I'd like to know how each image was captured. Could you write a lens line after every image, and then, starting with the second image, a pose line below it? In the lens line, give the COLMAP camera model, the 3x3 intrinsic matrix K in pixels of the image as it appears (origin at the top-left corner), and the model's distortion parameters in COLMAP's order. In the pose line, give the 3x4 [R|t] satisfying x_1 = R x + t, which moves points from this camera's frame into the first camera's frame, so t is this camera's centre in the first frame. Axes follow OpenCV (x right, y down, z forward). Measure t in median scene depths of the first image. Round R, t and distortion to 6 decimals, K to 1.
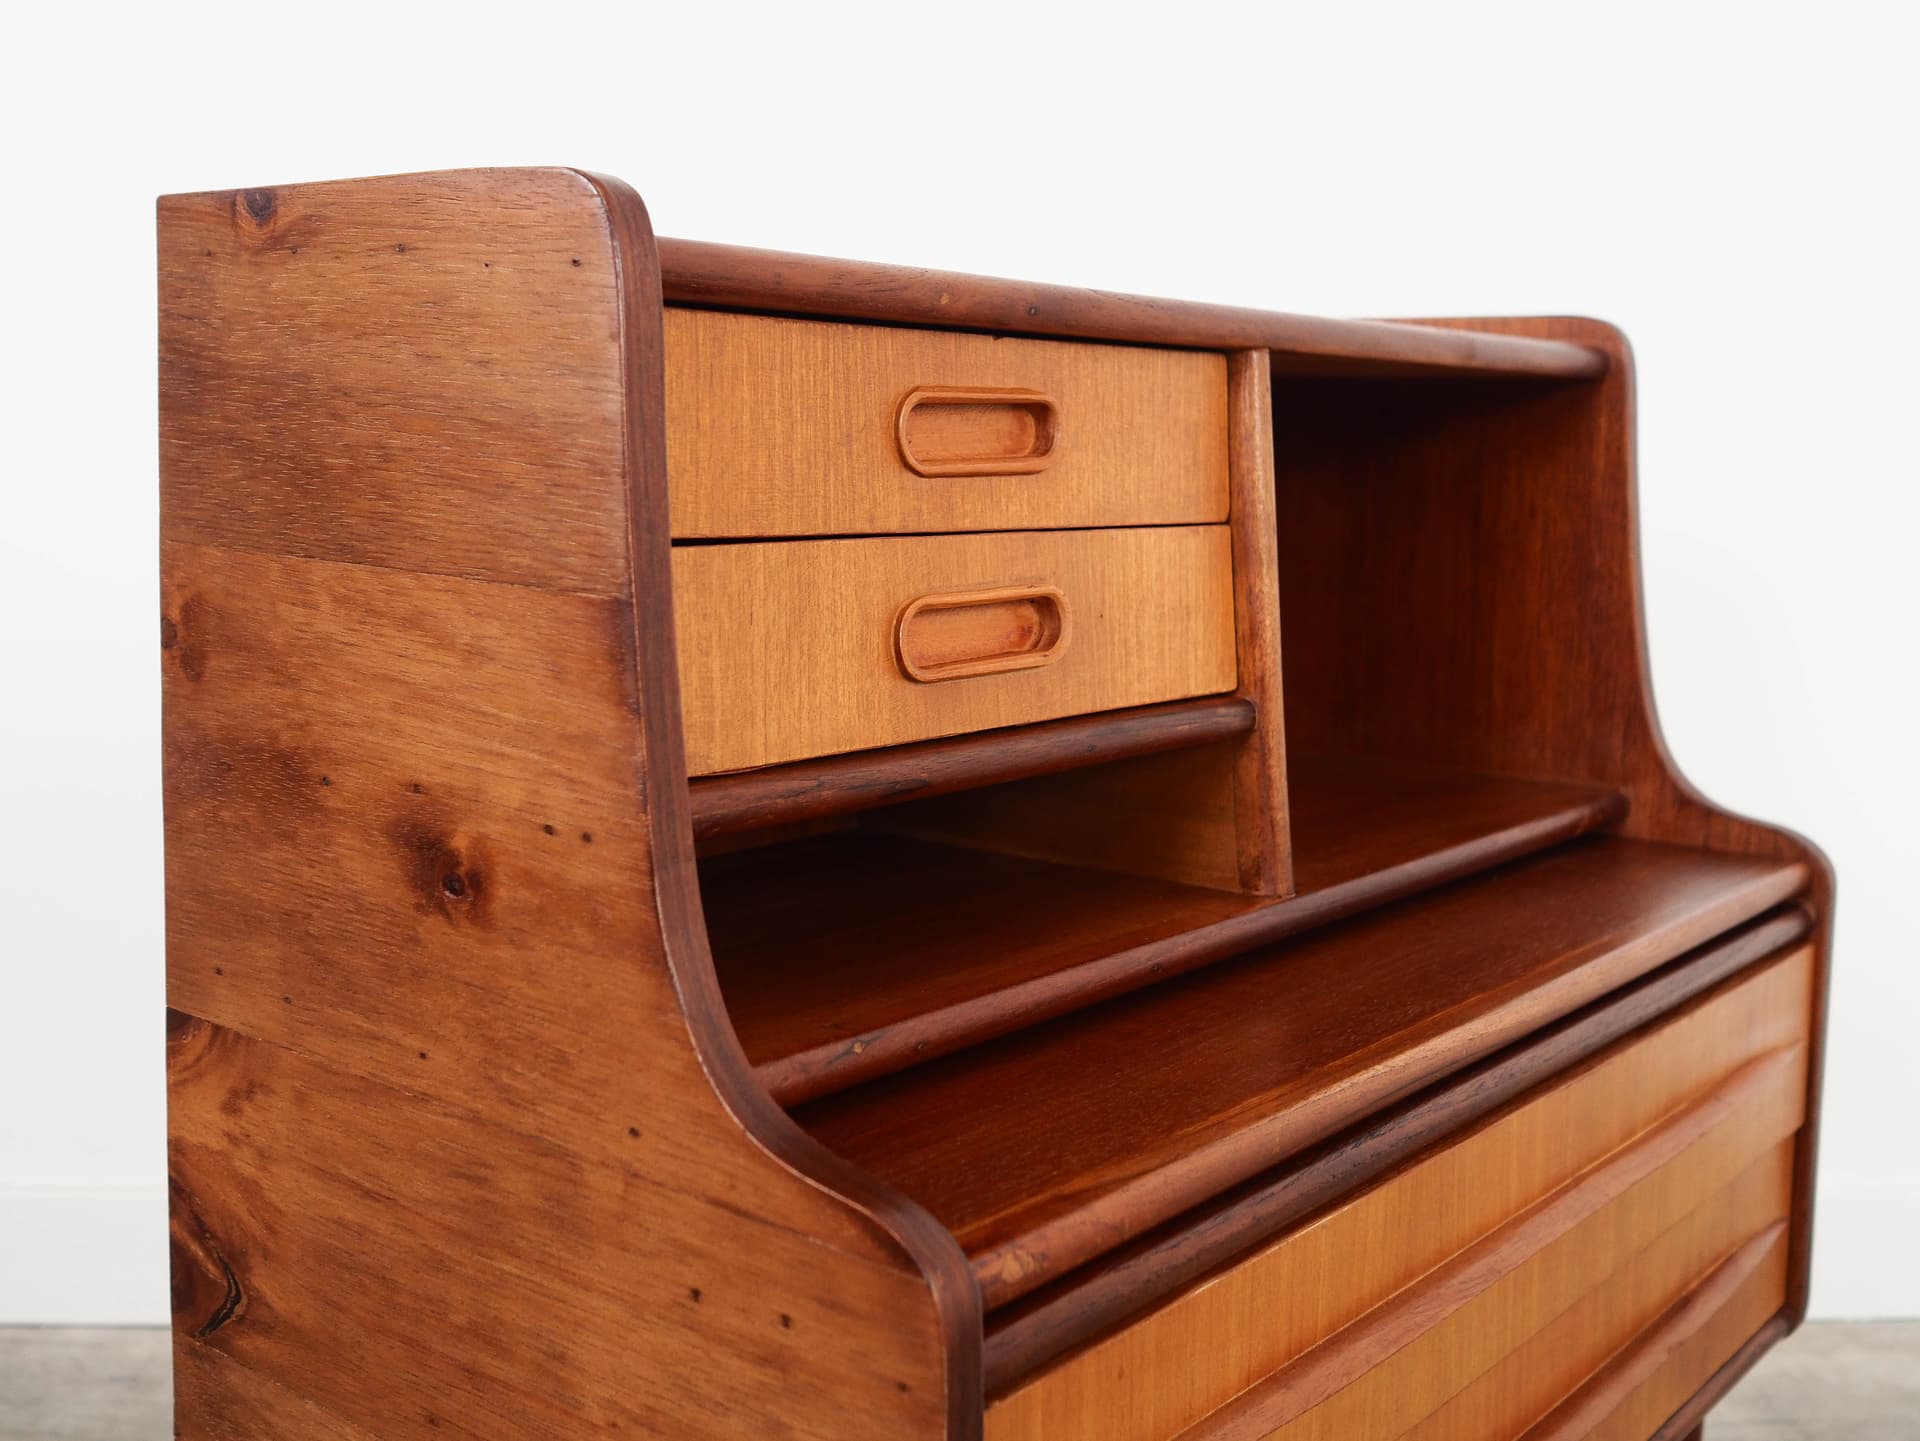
lens RADIAL K [[1938.2, 0, 967.1], [0, 1938.2, 650.5], [0, 0, 1]] dist [-0.029248, 0.020356]
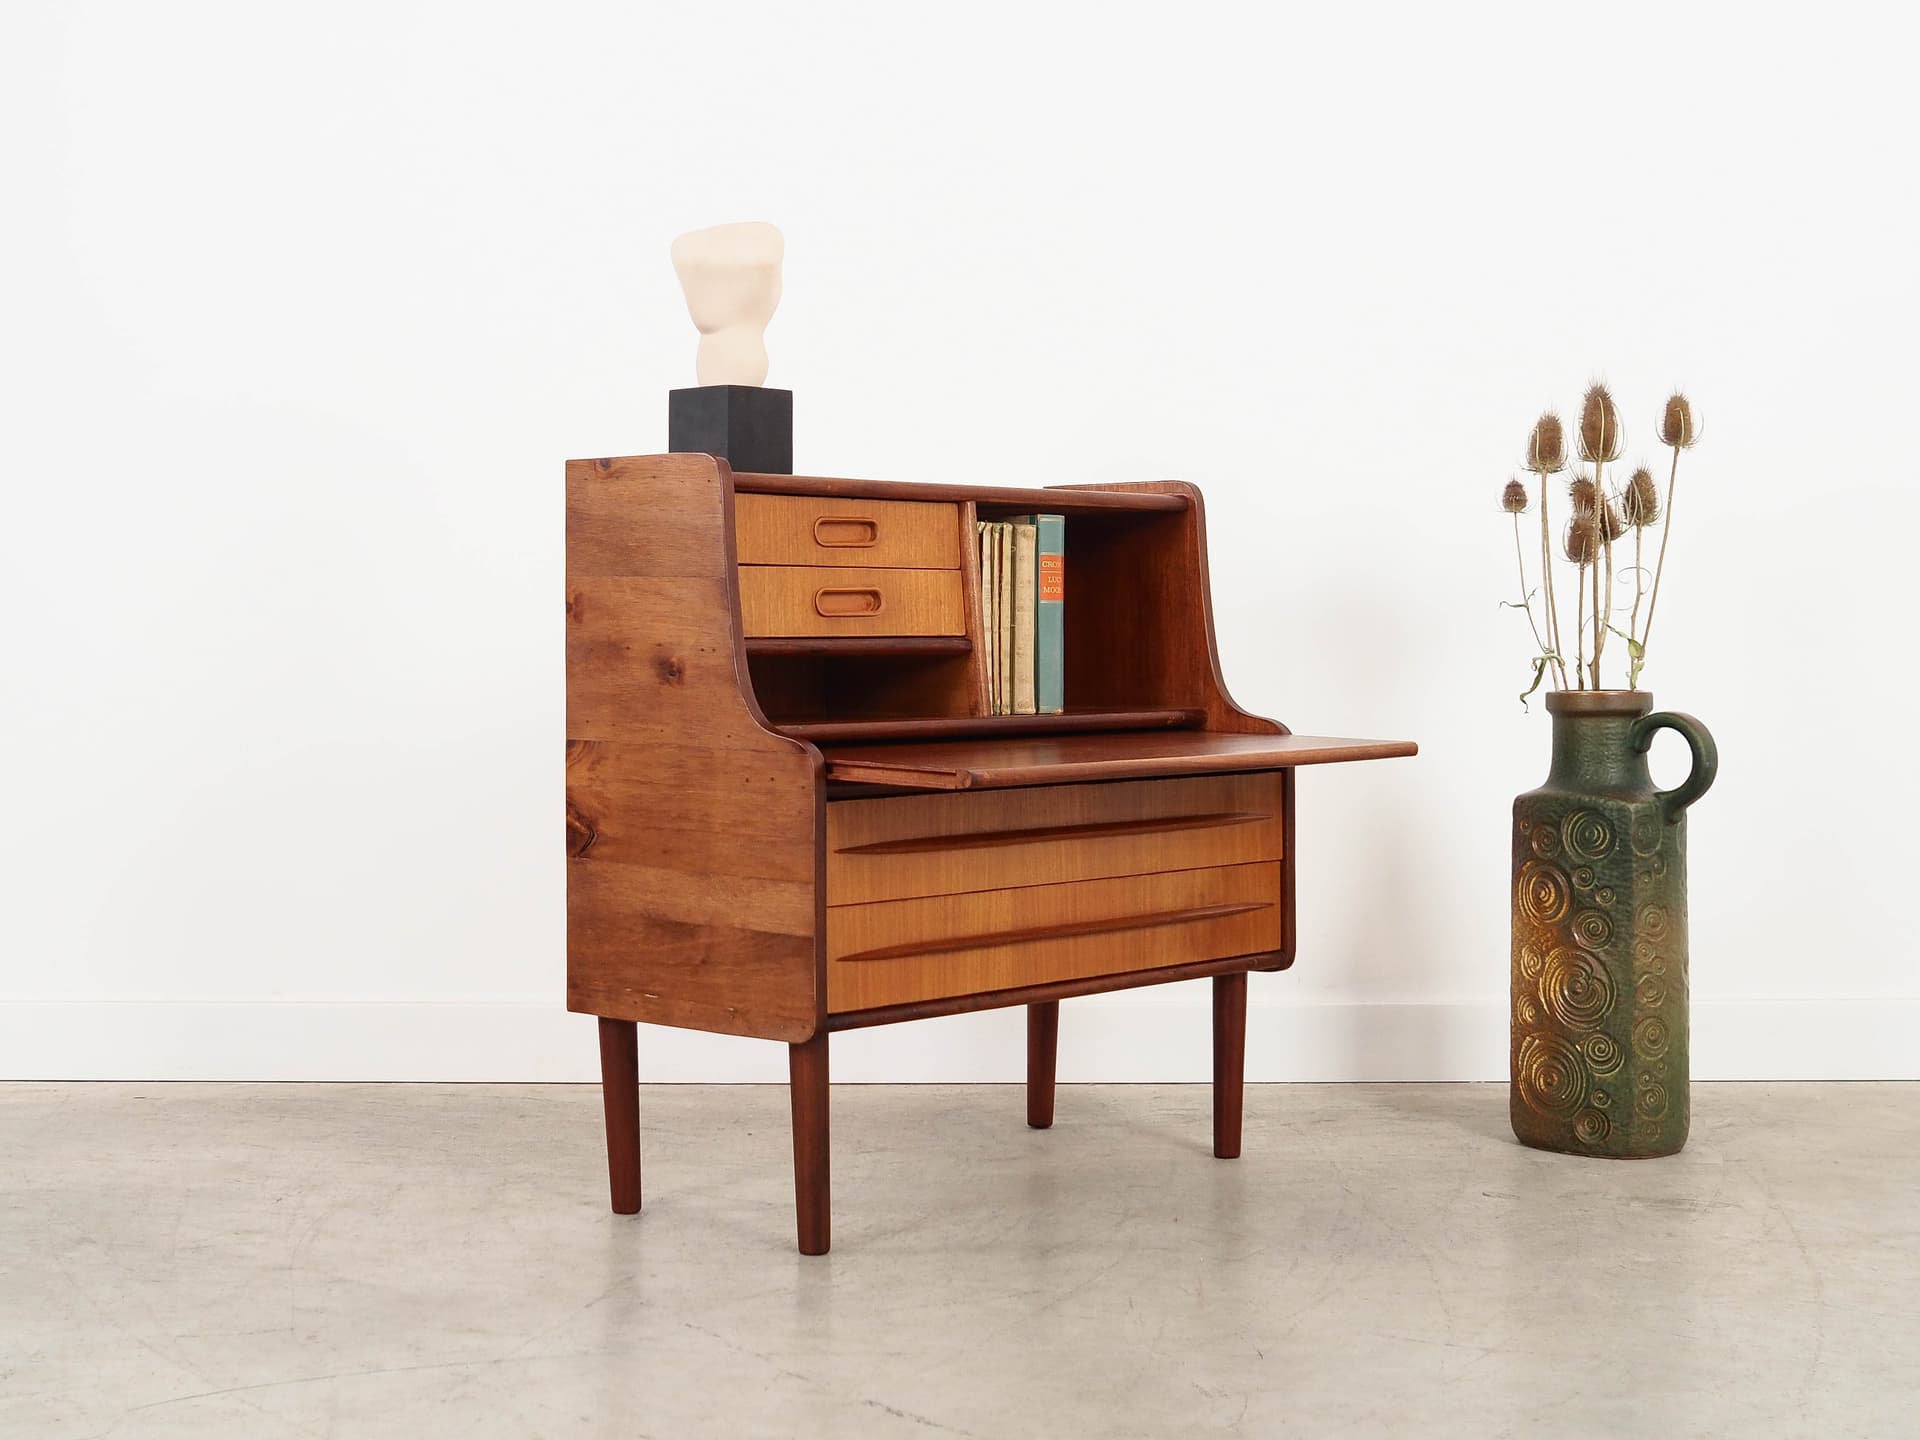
lens RADIAL K [[1938.2, 0, 967.1], [0, 1938.2, 650.0], [0, 0, 1]] dist [-0.029248, 0.020356]
pose [[0.998602, -0.025981, -0.046041, 0.371033], [0.021969, 0.996087, -0.085600, 0.368527], [0.048085, 0.084469, 0.995265, -2.173286]]
